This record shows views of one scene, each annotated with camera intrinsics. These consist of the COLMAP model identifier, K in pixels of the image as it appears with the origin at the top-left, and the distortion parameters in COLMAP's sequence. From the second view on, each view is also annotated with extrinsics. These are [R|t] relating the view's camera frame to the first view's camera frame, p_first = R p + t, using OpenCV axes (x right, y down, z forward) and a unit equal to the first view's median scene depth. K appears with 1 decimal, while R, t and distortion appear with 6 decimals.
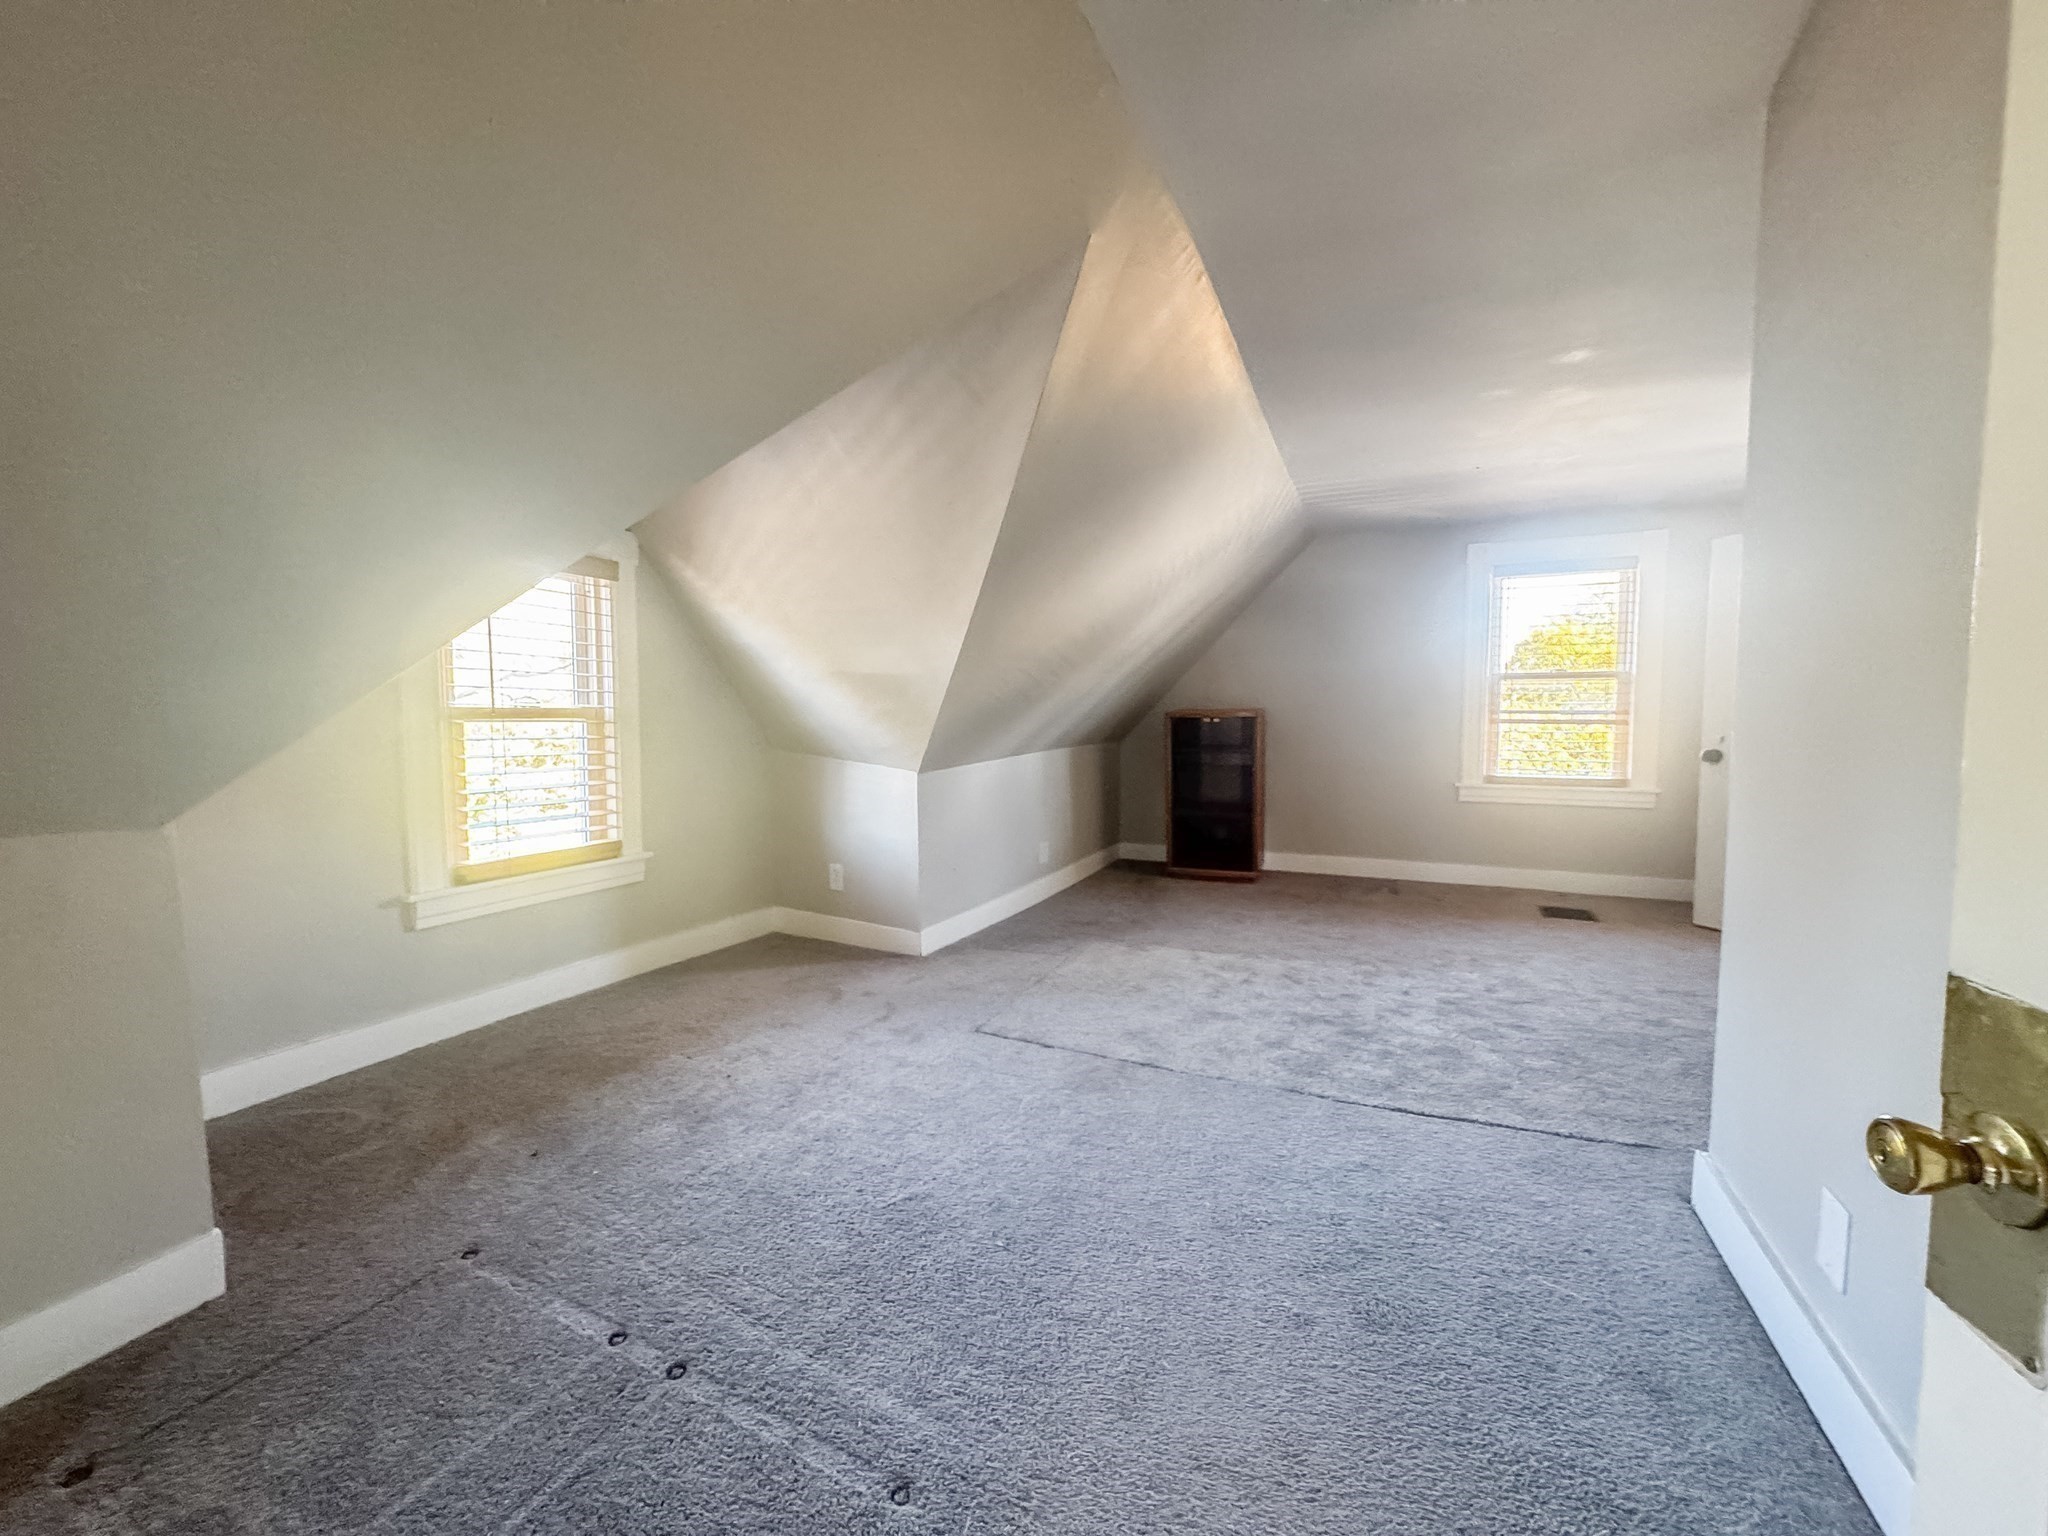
lens RADIAL K [[814.8, 0, 1025.4], [0, 814.8, 770.2], [0, 0, 1]] dist [-0.003552, -0.000228]
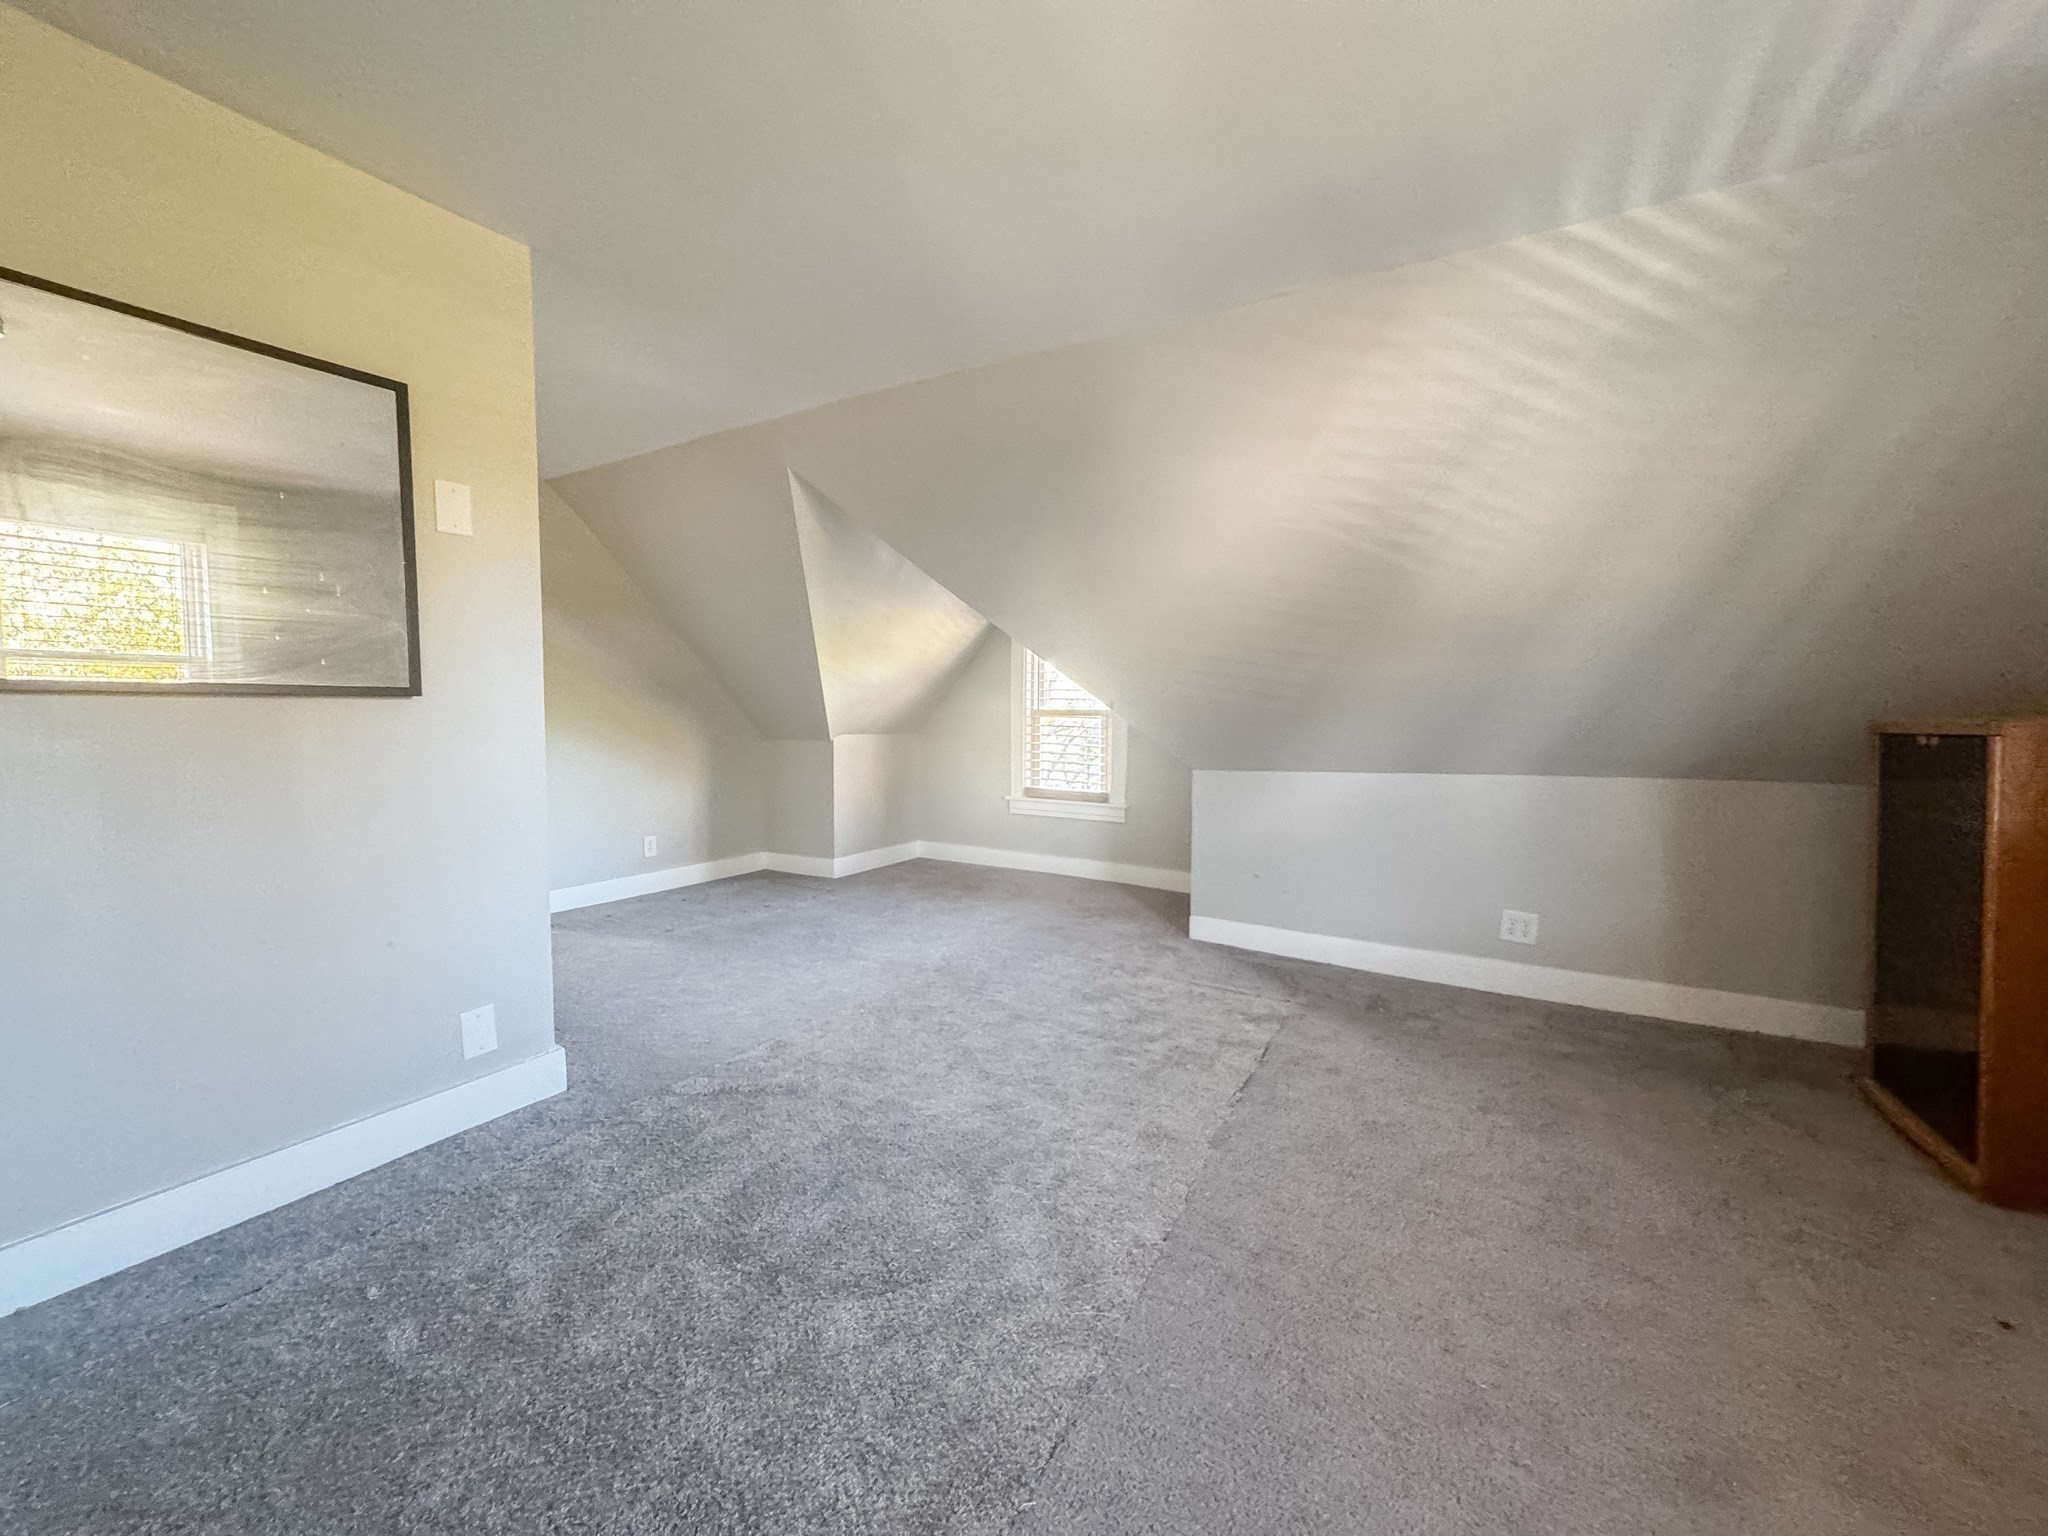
lens RADIAL K [[814.8, 0, 1025.4], [0, 814.8, 770.2], [0, 0, 1]] dist [-0.003552, -0.000228]
pose [[-0.106271, 0.075160, -0.991493, 0.733801], [-0.074462, 0.993738, 0.083312, -0.052543], [0.991545, 0.082682, -0.100009, 0.666681]]
